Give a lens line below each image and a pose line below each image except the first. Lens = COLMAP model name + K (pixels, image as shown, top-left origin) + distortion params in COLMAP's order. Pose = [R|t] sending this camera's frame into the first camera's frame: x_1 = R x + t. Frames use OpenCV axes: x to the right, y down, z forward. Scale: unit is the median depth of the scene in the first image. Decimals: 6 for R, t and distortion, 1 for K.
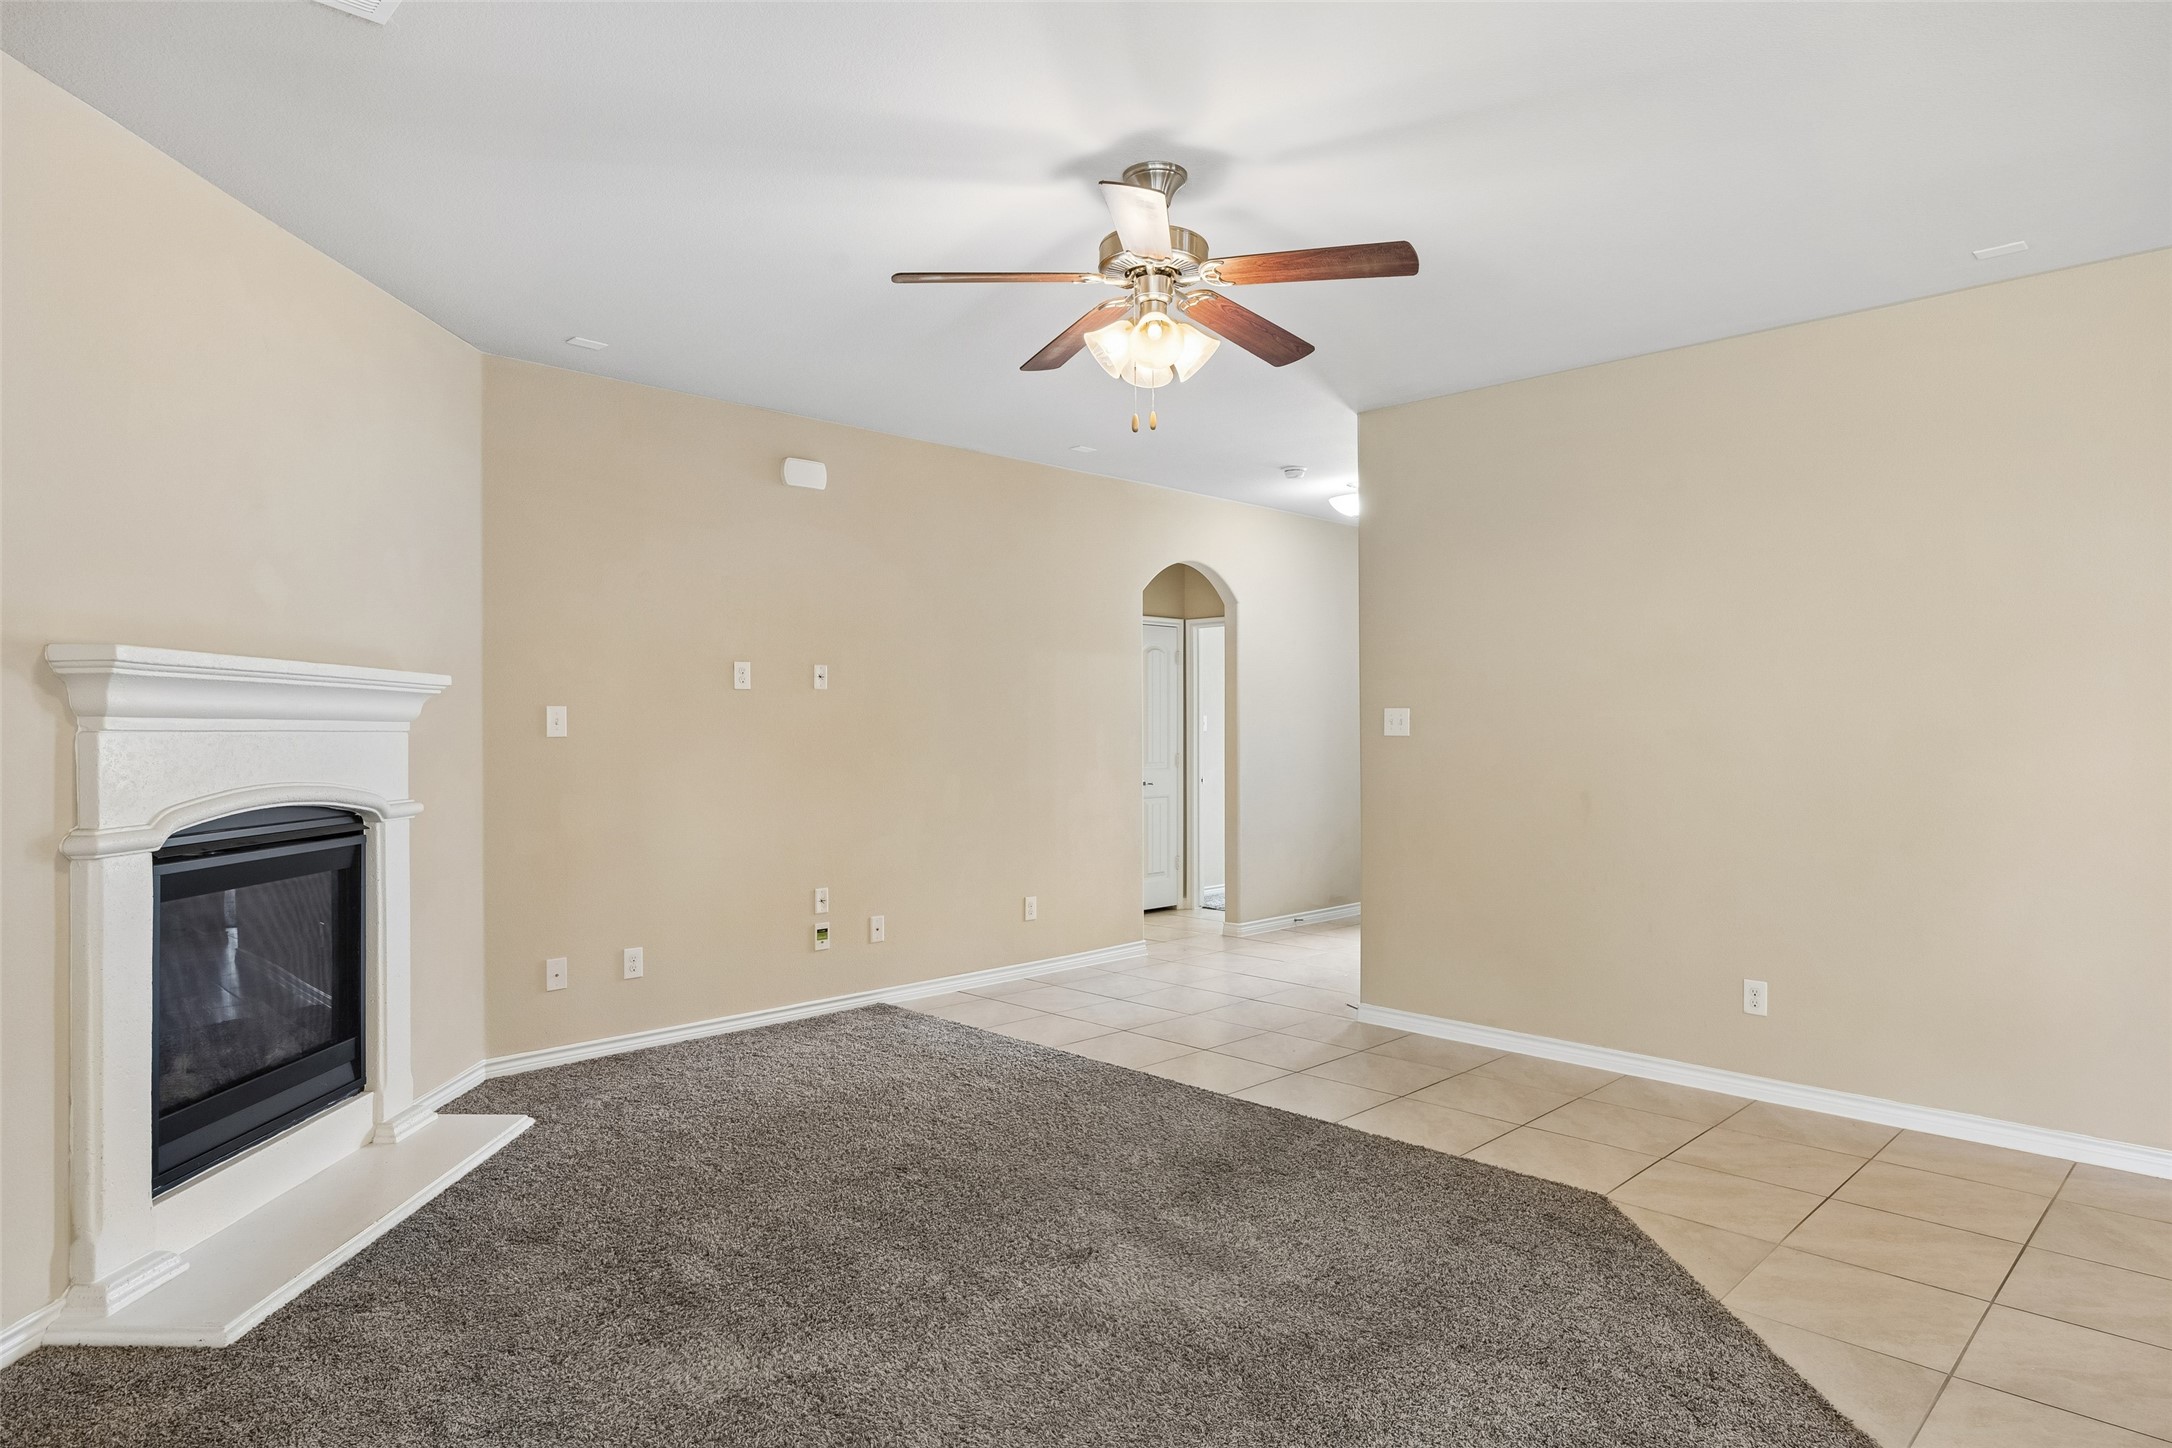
lens RADIAL K [[1245.1, 0, 1018.4], [0, 1245.1, 722.7], [0, 0, 1]] dist [-0.009249, -0.000123]
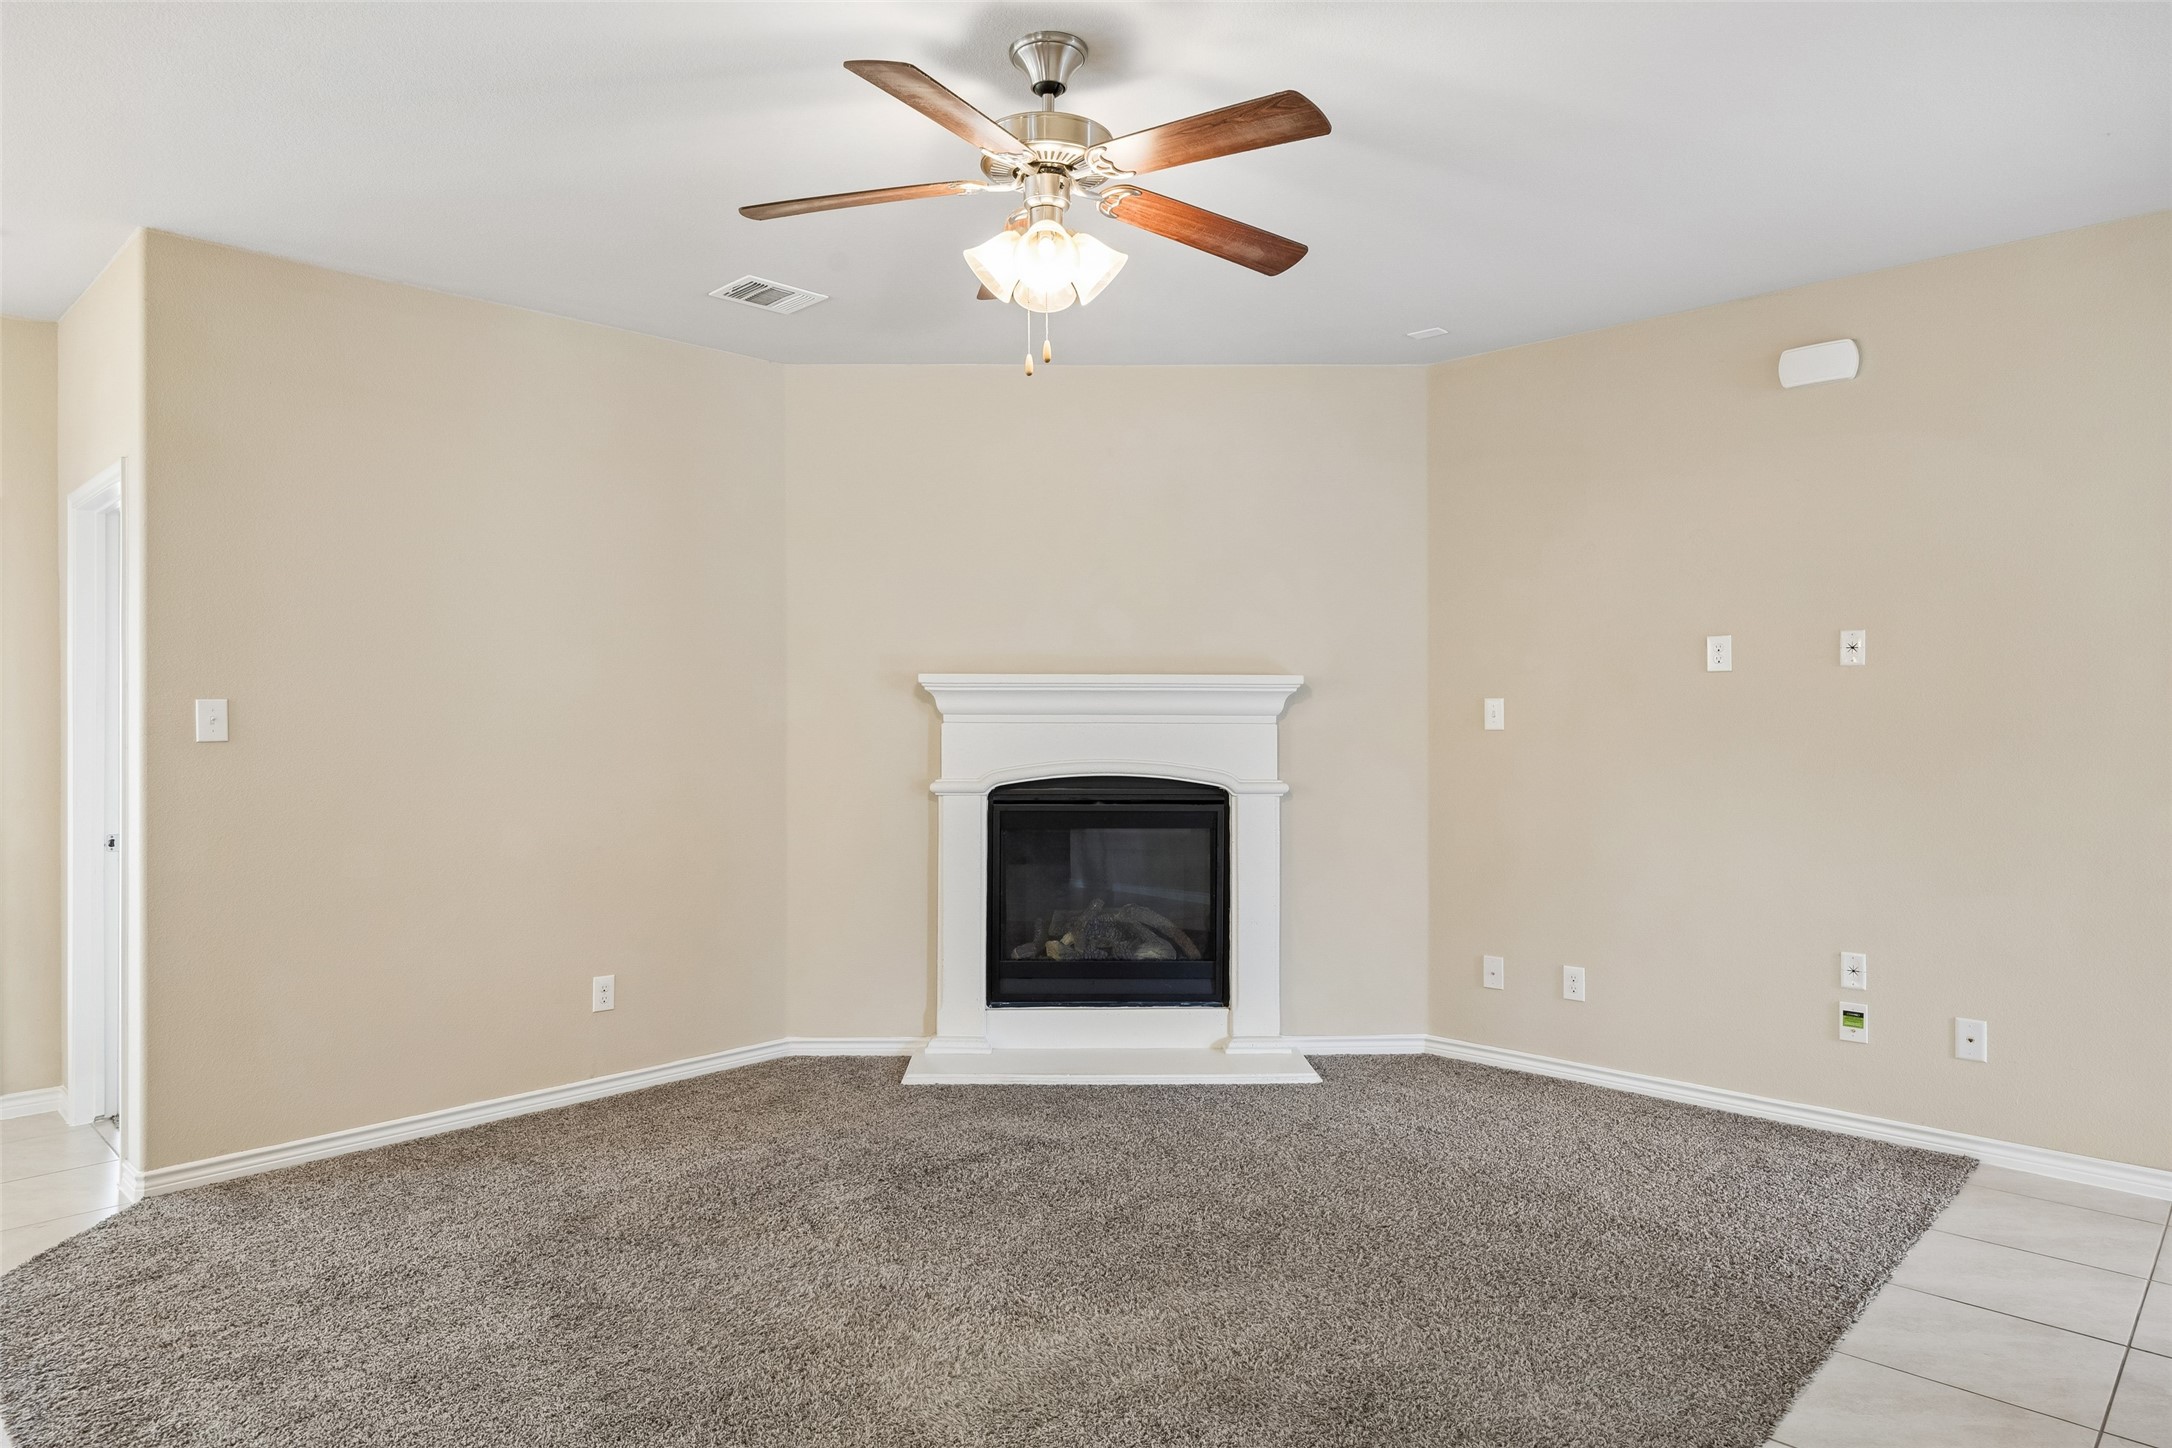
lens RADIAL K [[1280.4, 0, 1096.1], [0, 1280.4, 712.6], [0, 0, 1]] dist [-0.024311, -0.000153]
pose [[0.048640, -0.003322, -0.998811, 0.738047], [0.004588, 0.999985, -0.003102, -0.000385], [0.998806, -0.004431, 0.048655, 0.766347]]
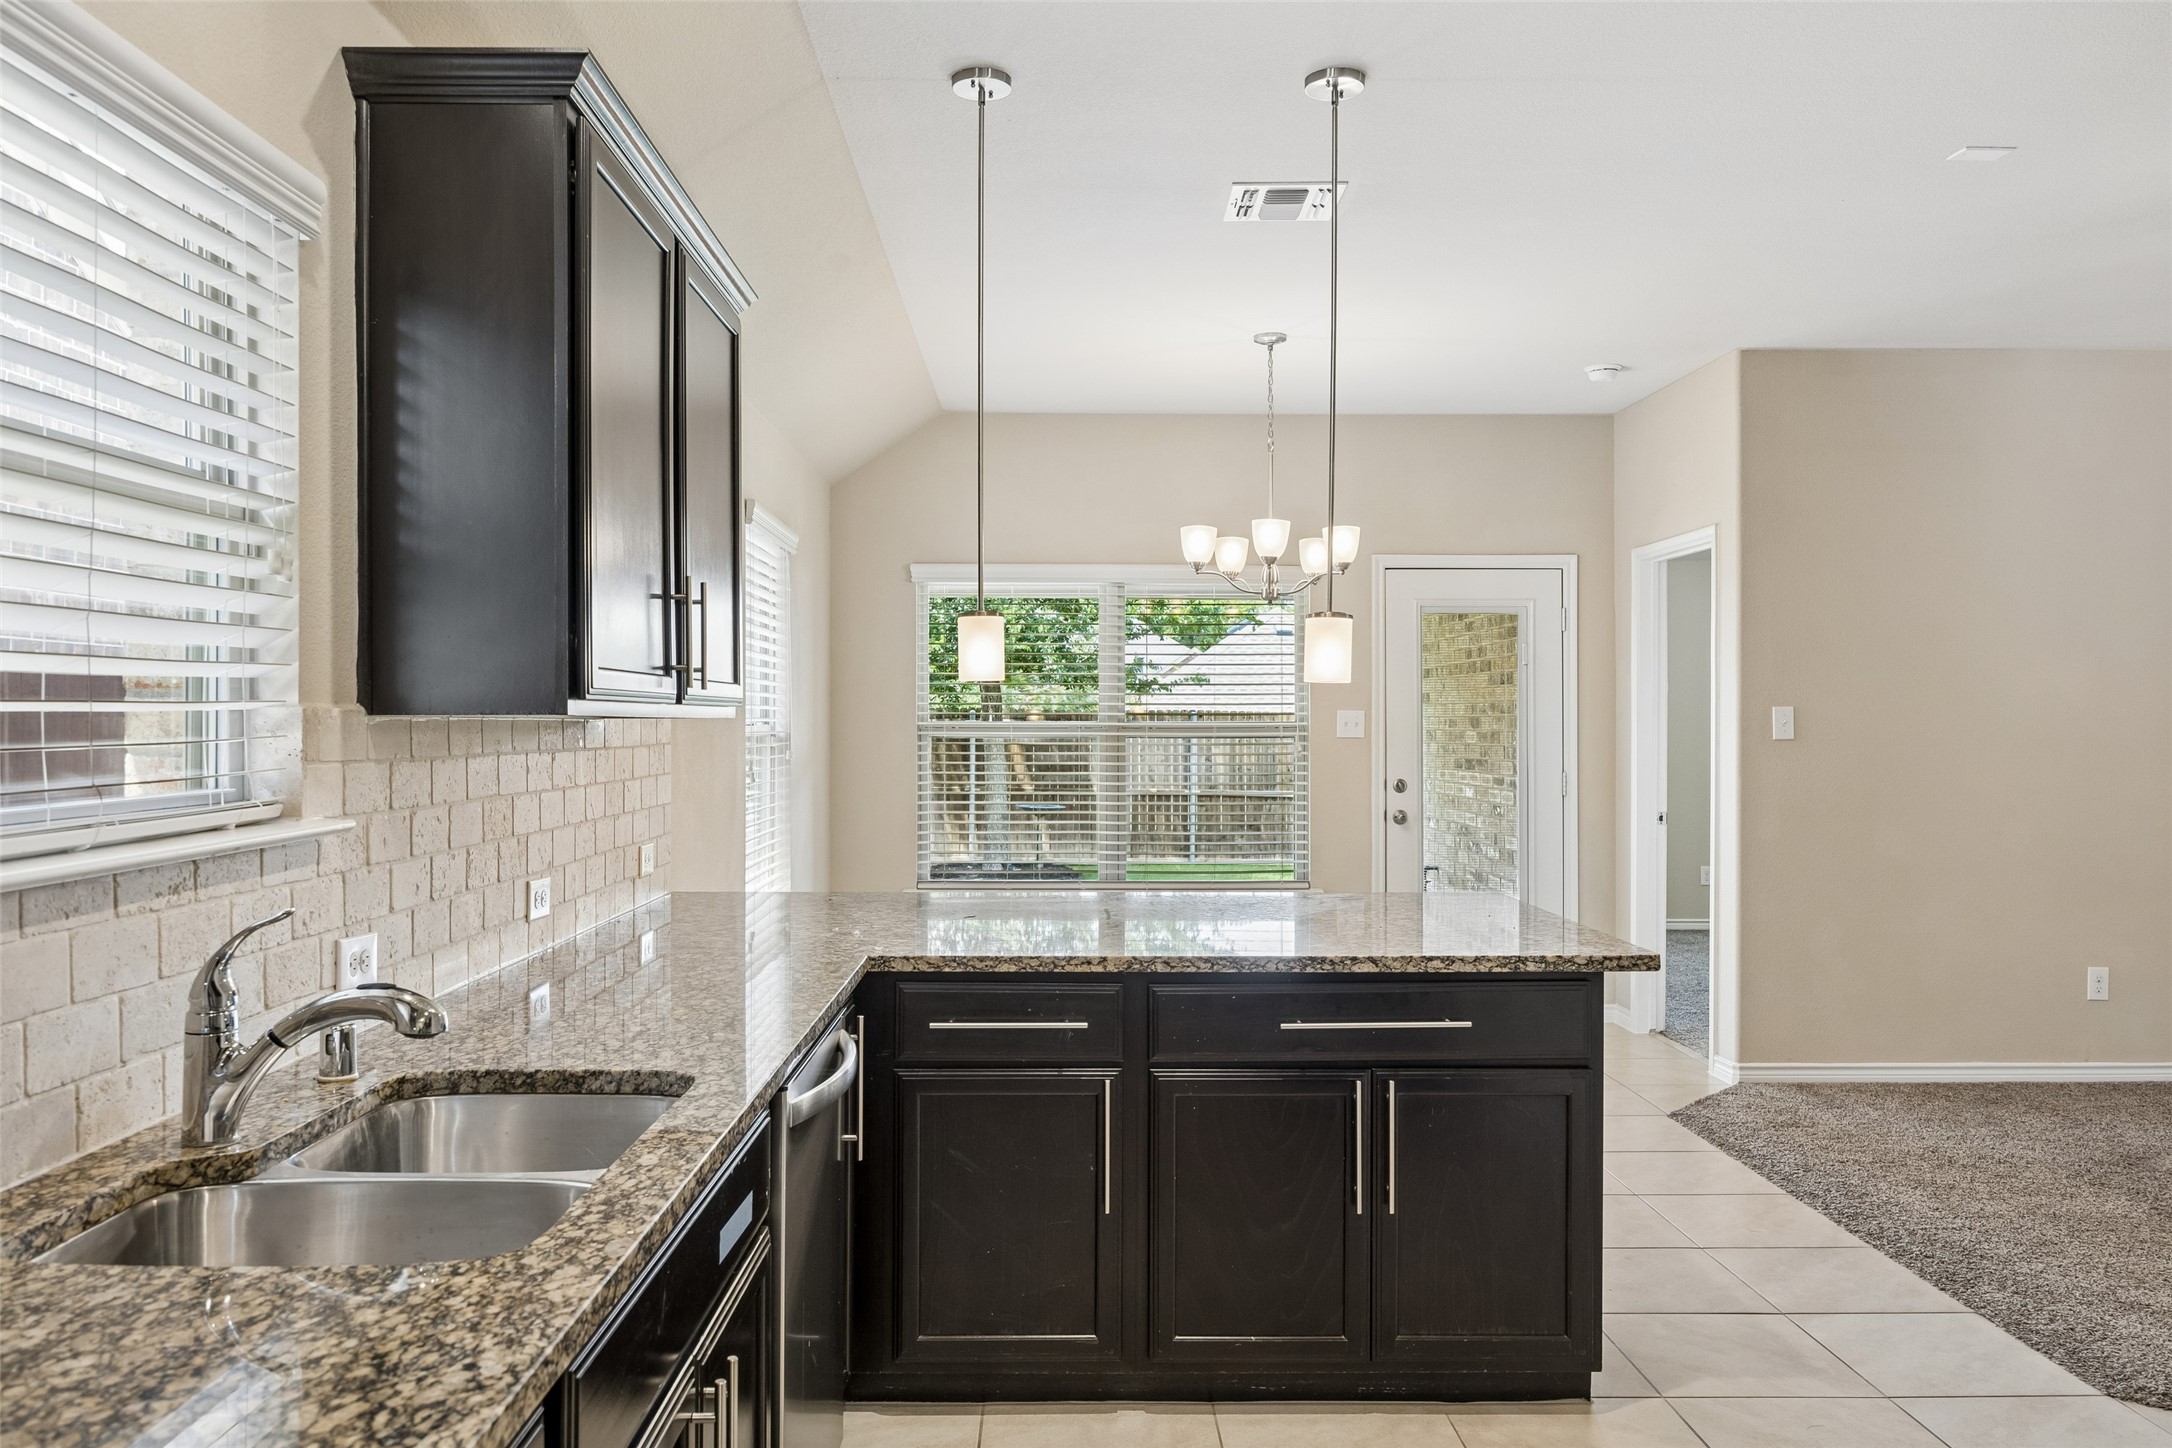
lens RADIAL K [[1557.6, 0, 1086.7], [0, 1557.6, 730.6], [0, 0, 1]] dist [-0.005966, 0.001889]
pose [[-0.678559, 0.001109, -0.734545, 1.286232], [-0.002170, 0.999991, 0.003514, 0.002635], [0.734543, 0.003978, -0.678551, 0.677199]]
